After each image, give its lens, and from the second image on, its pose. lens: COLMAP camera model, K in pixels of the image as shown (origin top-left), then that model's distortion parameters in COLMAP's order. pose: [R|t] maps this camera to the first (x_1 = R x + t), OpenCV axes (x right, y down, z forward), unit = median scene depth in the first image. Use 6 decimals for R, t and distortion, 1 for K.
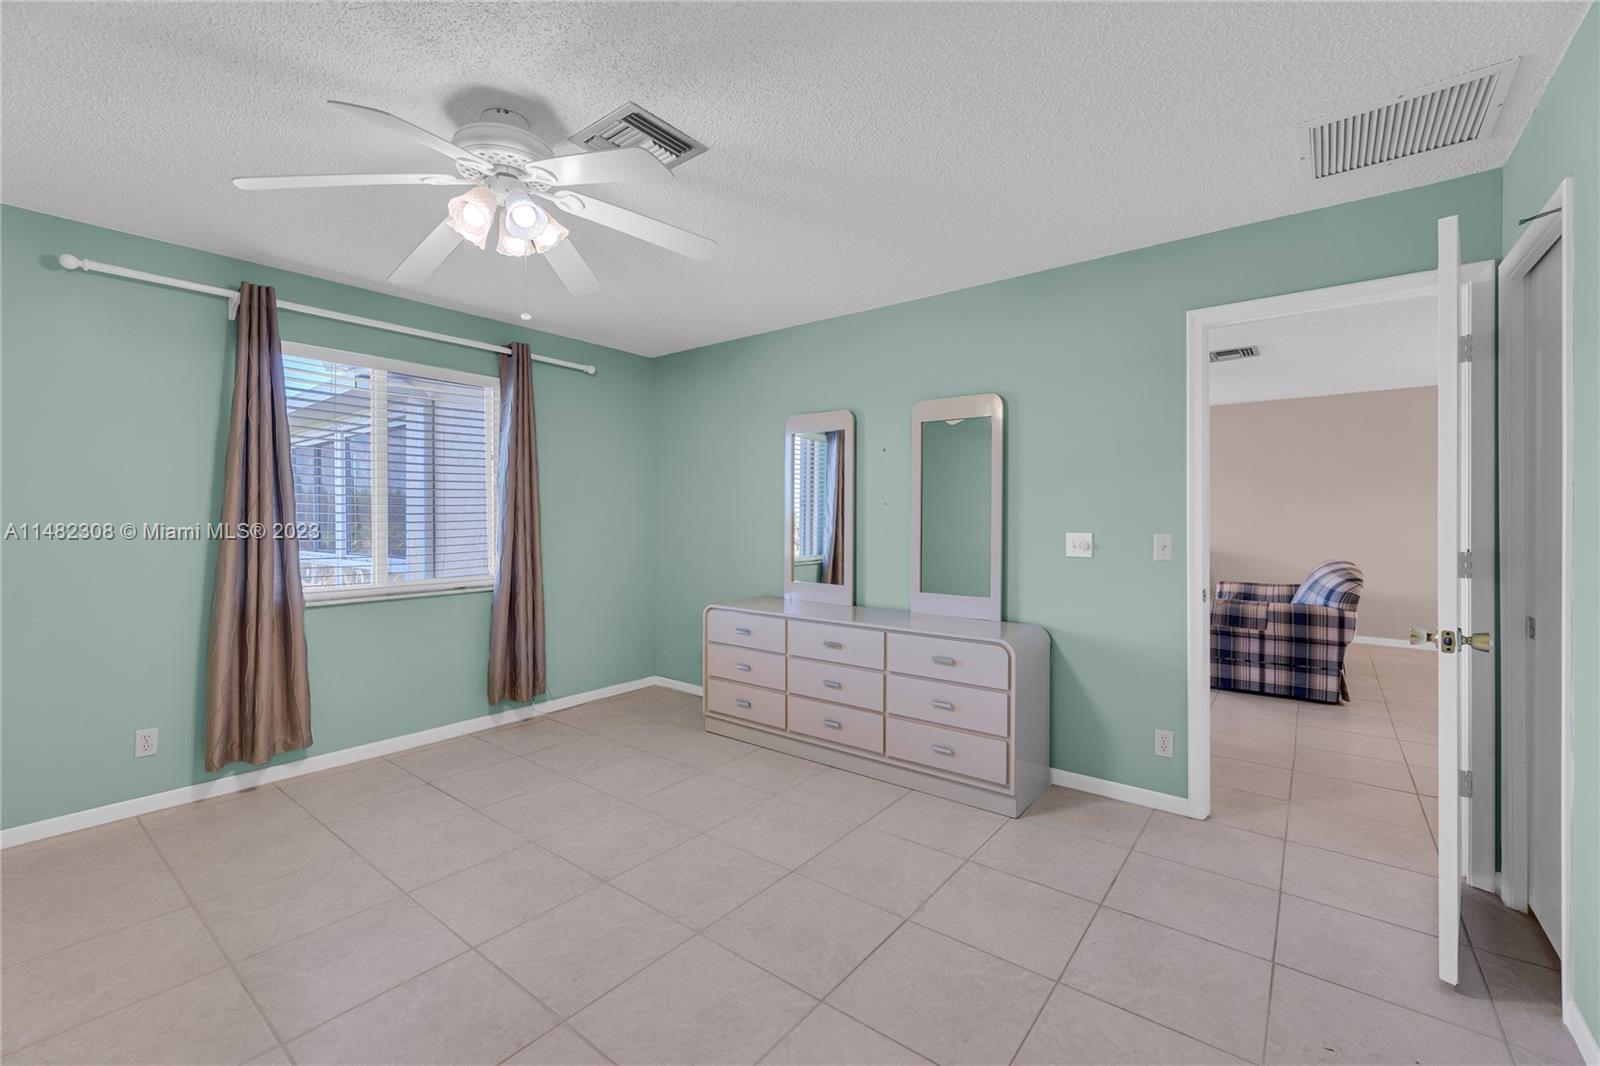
lens RADIAL K [[671.4, 0, 809.7], [0, 671.4, 525.5], [0, 0, 1]] dist [-0.002681, 0.001381]
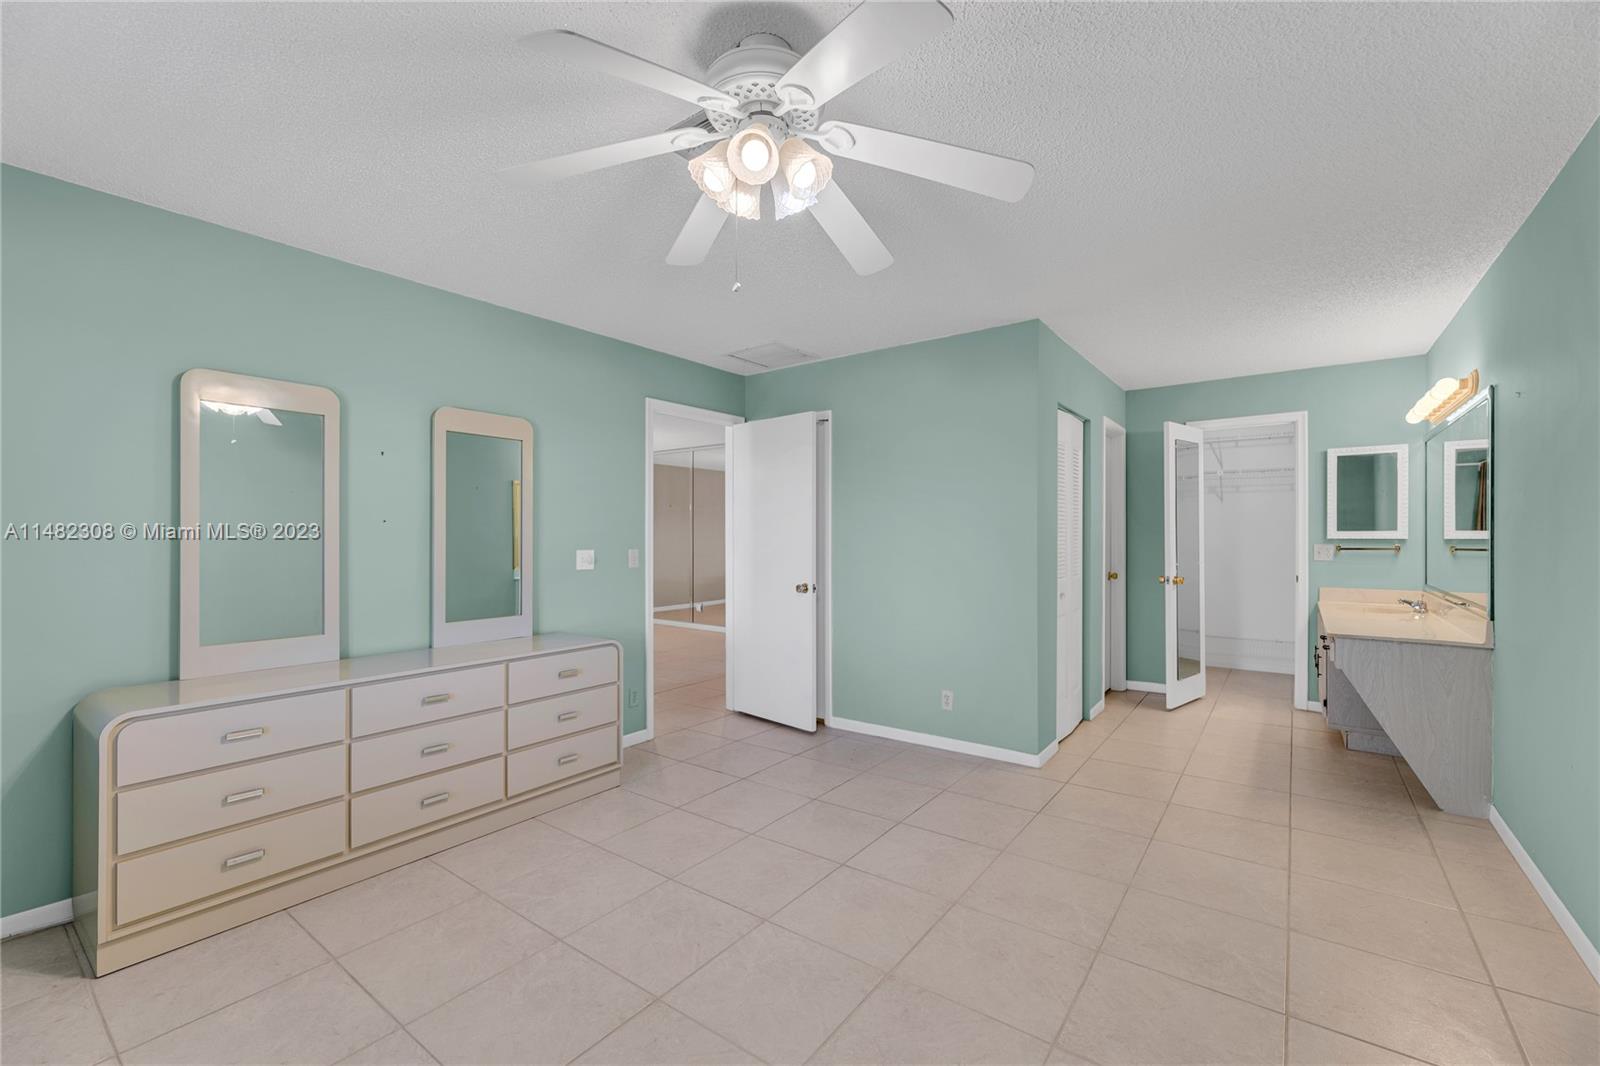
lens RADIAL K [[671.4, 0, 792.5], [0, 671.4, 537.7], [0, 0, 1]] dist [-0.002681, 0.001381]
pose [[-0.029531, -0.003024, 0.999559, -0.844675], [0.008023, 0.999962, 0.003262, -0.013058], [-0.999532, 0.008116, -0.029506, 0.660124]]
